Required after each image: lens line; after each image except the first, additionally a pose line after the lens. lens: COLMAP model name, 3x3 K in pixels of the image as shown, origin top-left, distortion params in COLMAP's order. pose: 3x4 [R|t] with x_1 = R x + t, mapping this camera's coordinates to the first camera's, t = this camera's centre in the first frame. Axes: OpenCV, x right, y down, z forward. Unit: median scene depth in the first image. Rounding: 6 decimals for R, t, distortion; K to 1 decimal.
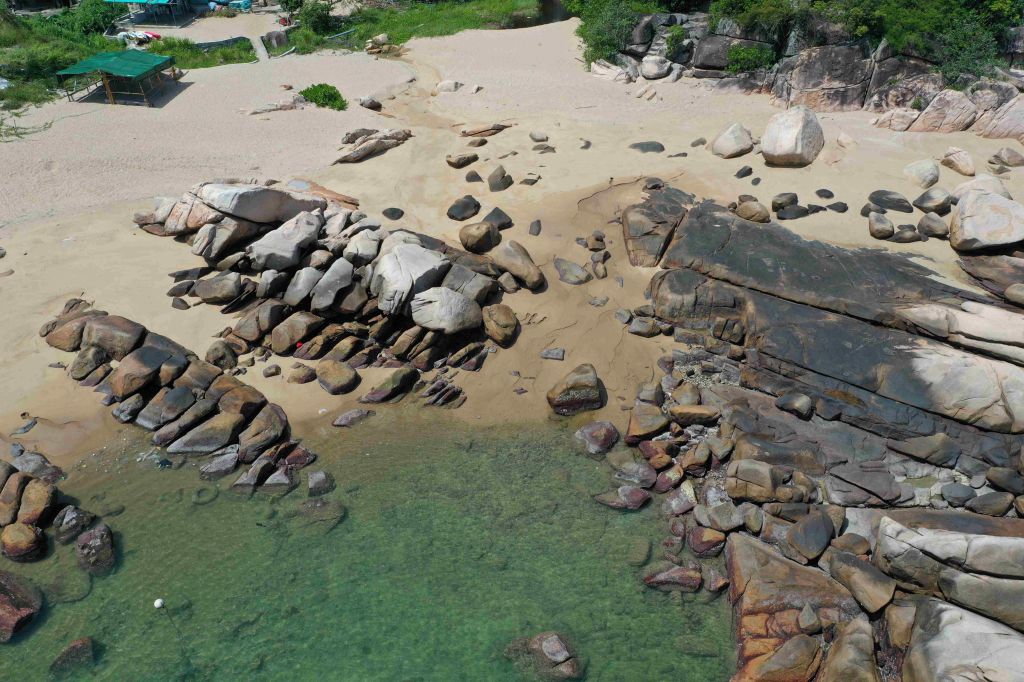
lens RADIAL K [[798.3, 0, 508.3], [0, 798.3, 346.6], [0, 0, 1]] dist [-0.002535, 0.004357]
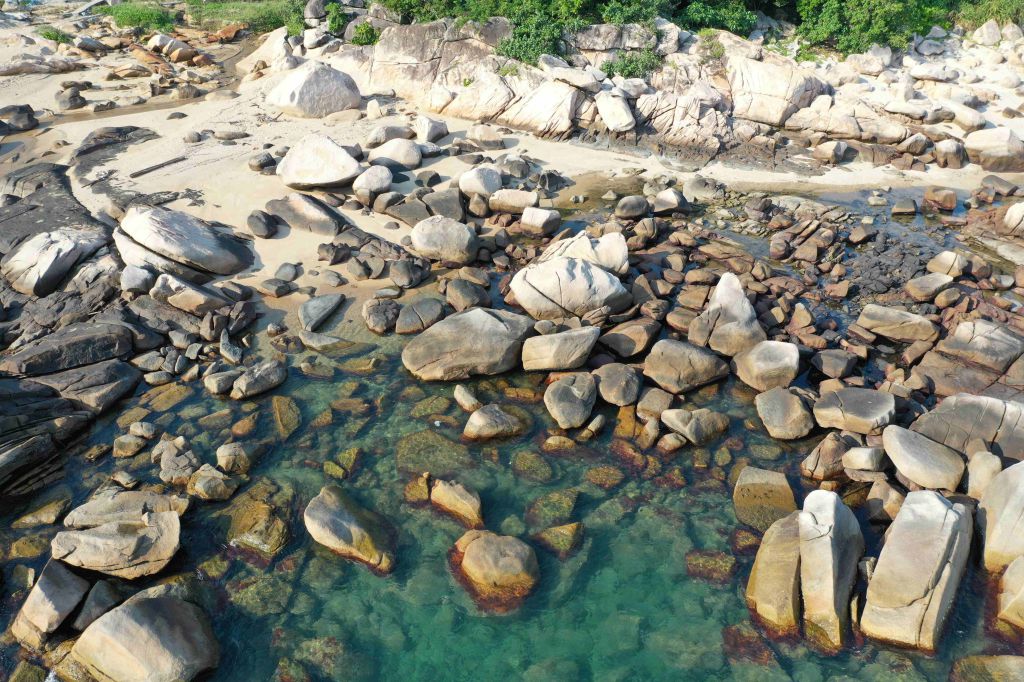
lens RADIAL K [[798.3, 0, 511.1], [0, 798.3, 337.3], [0, 0, 1]] dist [-0.002535, 0.004357]
pose [[0.940711, 0.192749, -0.279123, 1.138284], [-0.213267, 0.975966, -0.044808, 0.053642], [0.263778, 0.101679, 0.959209, 0.093817]]
